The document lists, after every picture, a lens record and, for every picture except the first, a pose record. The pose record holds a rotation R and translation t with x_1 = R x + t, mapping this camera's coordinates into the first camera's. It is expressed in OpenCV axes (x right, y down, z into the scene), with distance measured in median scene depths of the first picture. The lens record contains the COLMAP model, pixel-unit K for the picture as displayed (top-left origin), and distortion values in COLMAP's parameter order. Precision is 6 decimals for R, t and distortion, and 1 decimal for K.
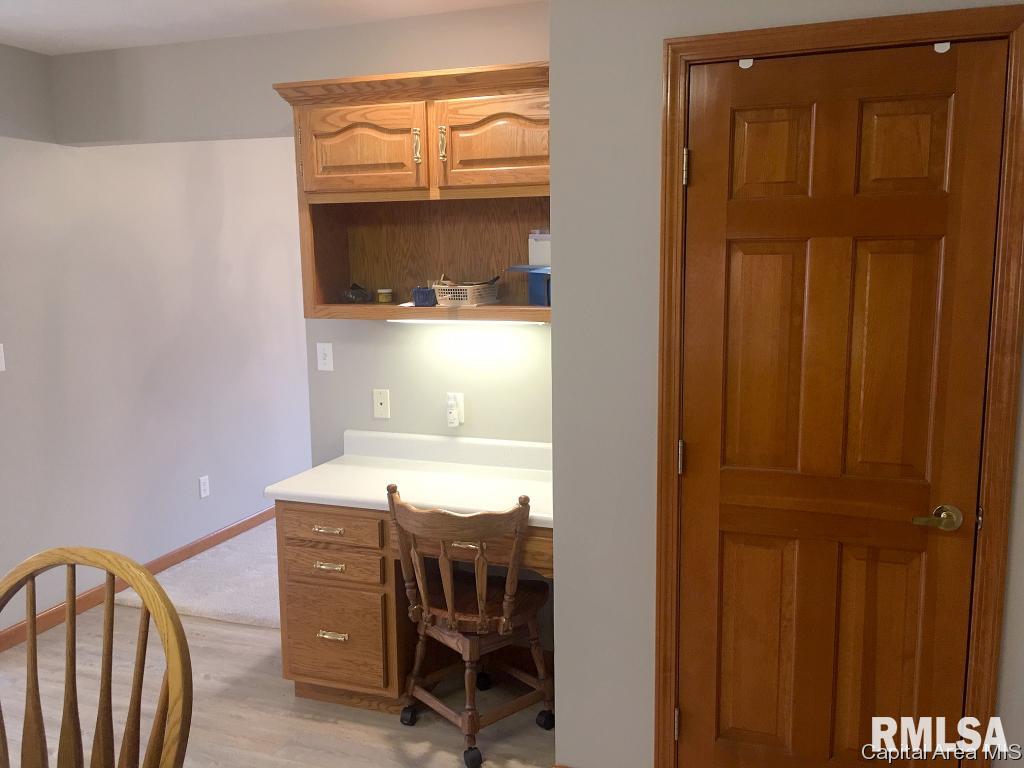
lens RADIAL K [[871.3, 0, 509.6], [0, 871.3, 378.3], [0, 0, 1]] dist [0.083611, -0.122103]
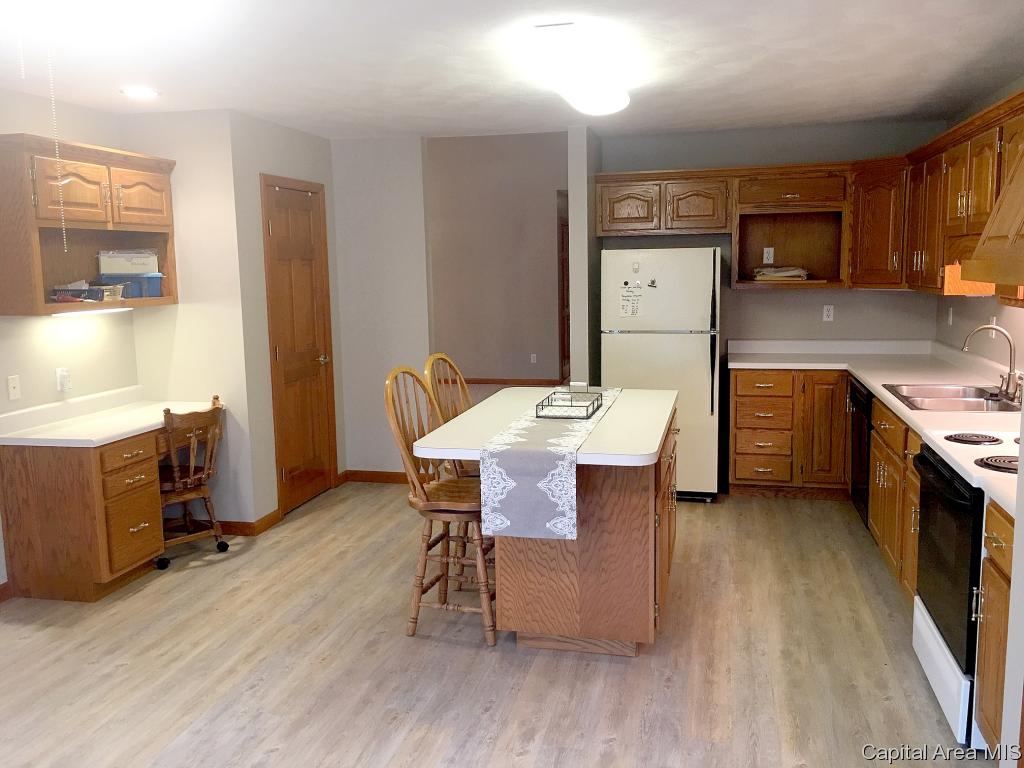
lens RADIAL K [[871.3, 0, 507.8], [0, 871.3, 383.4], [0, 0, 1]] dist [0.083611, -0.122103]
pose [[-0.110446, -0.124506, 0.986053, -1.704348], [0.157174, 0.977450, 0.141025, -0.050232], [-0.981376, 0.170557, -0.088386, 0.498421]]
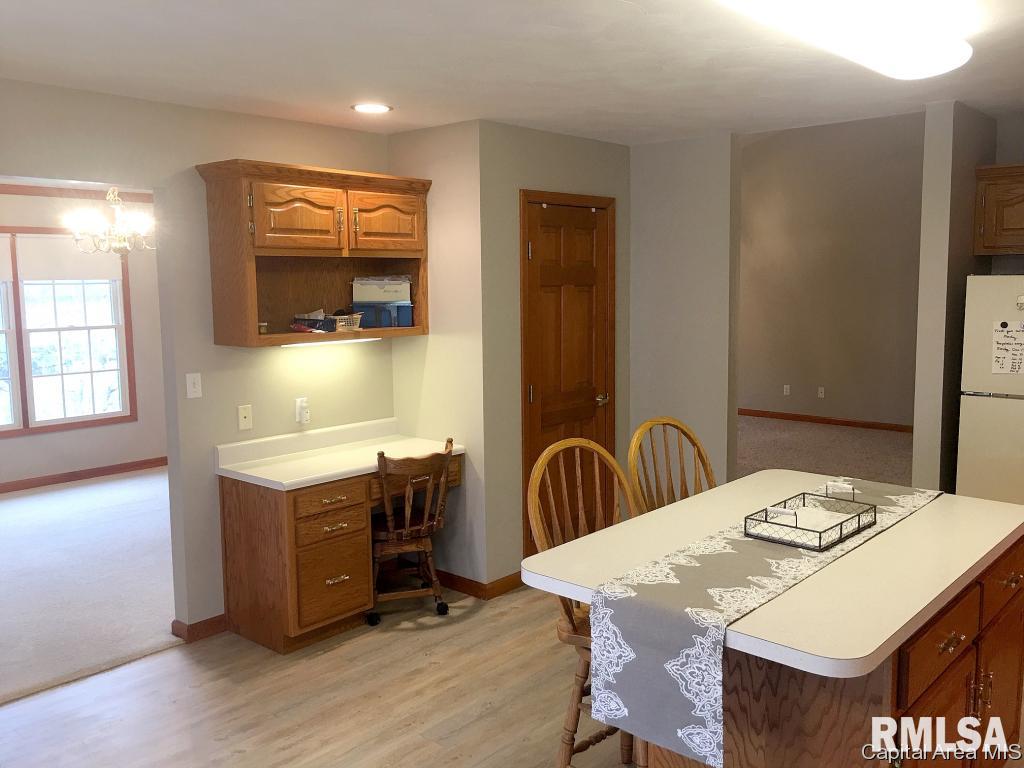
lens RADIAL K [[871.3, 0, 508.9], [0, 871.3, 376.0], [0, 0, 1]] dist [0.083611, -0.122103]
pose [[0.377482, -0.096378, 0.920988, -1.322012], [0.136692, 0.989473, 0.047519, -0.041734], [-0.915873, 0.107954, 0.386682, 0.216609]]
